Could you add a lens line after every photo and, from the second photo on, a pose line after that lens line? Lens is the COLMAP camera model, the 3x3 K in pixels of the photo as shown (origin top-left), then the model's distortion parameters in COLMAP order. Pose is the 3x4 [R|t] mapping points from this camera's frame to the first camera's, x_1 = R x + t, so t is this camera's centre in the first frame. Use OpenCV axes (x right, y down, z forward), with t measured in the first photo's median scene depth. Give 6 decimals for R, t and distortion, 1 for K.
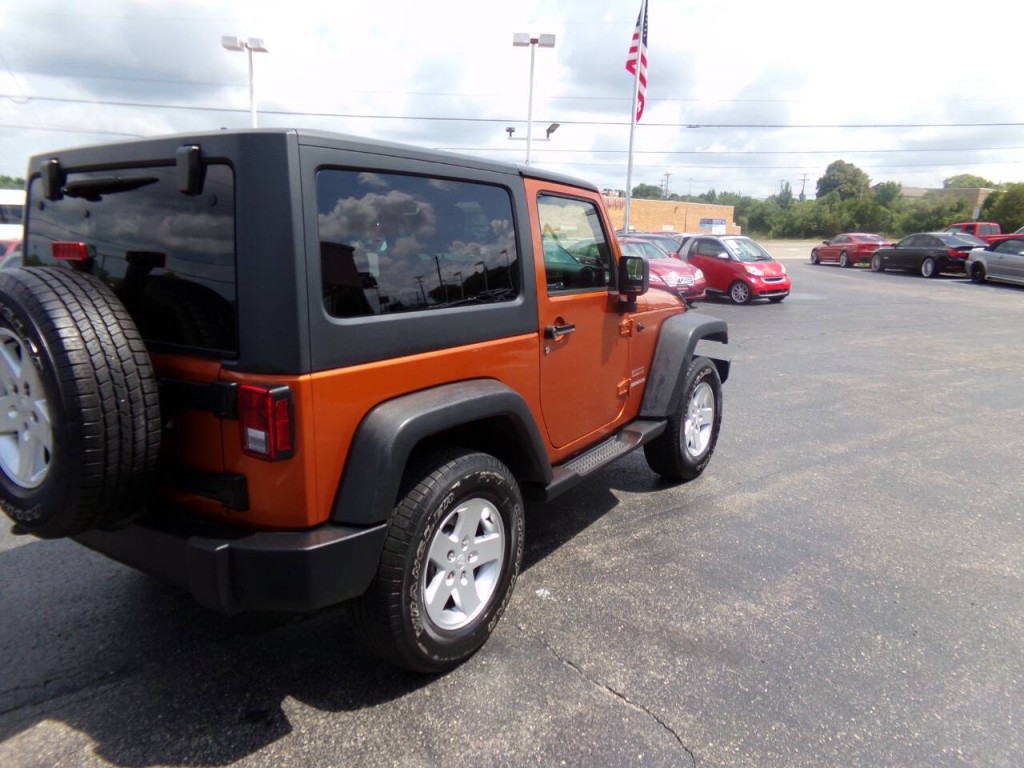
lens RADIAL K [[706.1, 0, 514.1], [0, 706.1, 386.8], [0, 0, 1]] dist [-0.051538, 0.089585]
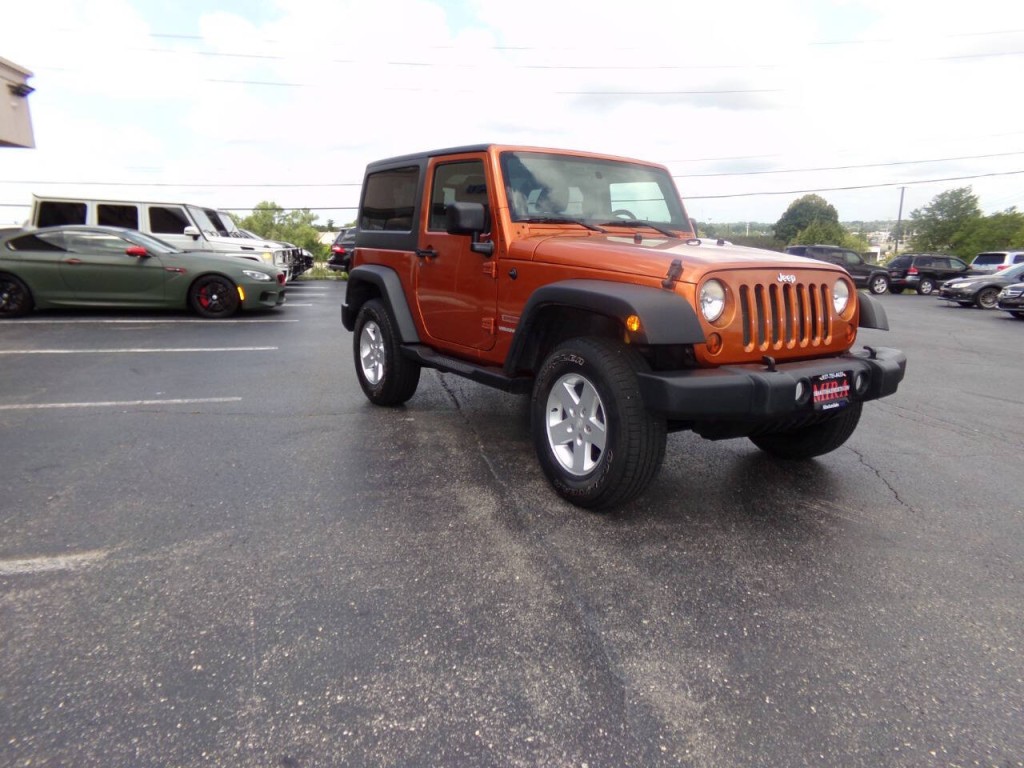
lens RADIAL K [[708.3, 0, 512.0], [0, 708.3, 384.0], [0, 0, 1]] dist [-0.029231, 0.075291]
pose [[-0.402634, 0.157615, -0.901689, 0.256135], [-0.222240, 0.938758, 0.263331, -0.047001], [0.887973, 0.306417, -0.342947, 0.321286]]
